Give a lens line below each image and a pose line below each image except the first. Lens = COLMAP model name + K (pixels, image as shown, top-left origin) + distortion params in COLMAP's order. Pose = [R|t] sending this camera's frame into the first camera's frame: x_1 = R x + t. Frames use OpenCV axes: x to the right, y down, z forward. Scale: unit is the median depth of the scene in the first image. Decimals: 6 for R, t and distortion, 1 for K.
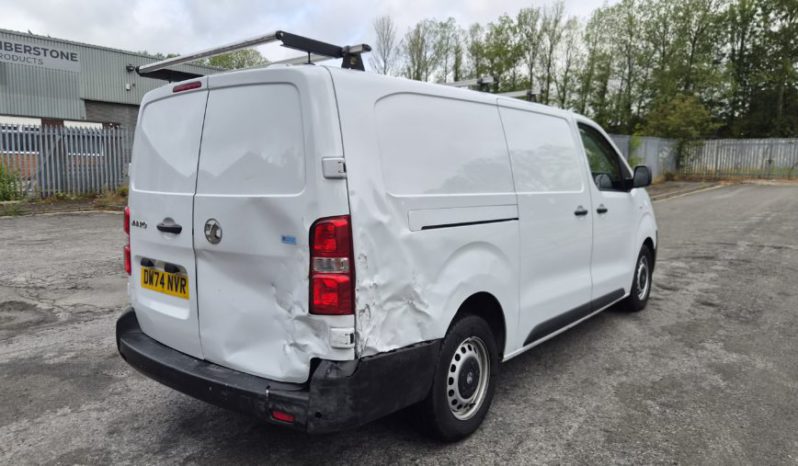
lens RADIAL K [[554.0, 0, 390.5], [0, 554.0, 230.7], [0, 0, 1]] dist [0.078657, -0.071080]
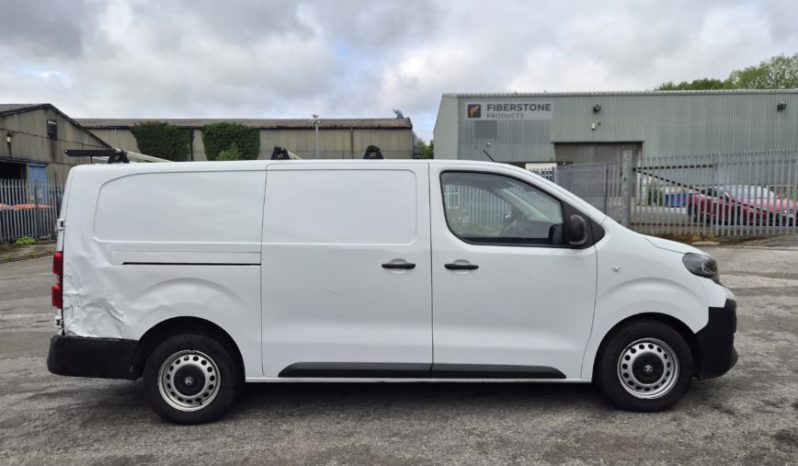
lens RADIAL K [[554.0, 0, 390.5], [0, 554.0, 230.7], [0, 0, 1]] dist [0.078657, -0.071080]
pose [[0.632964, 0.029924, -0.773602, 1.538725], [-0.072011, 0.997196, -0.020347, -0.103913], [0.770825, 0.068587, 0.633345, 0.523828]]
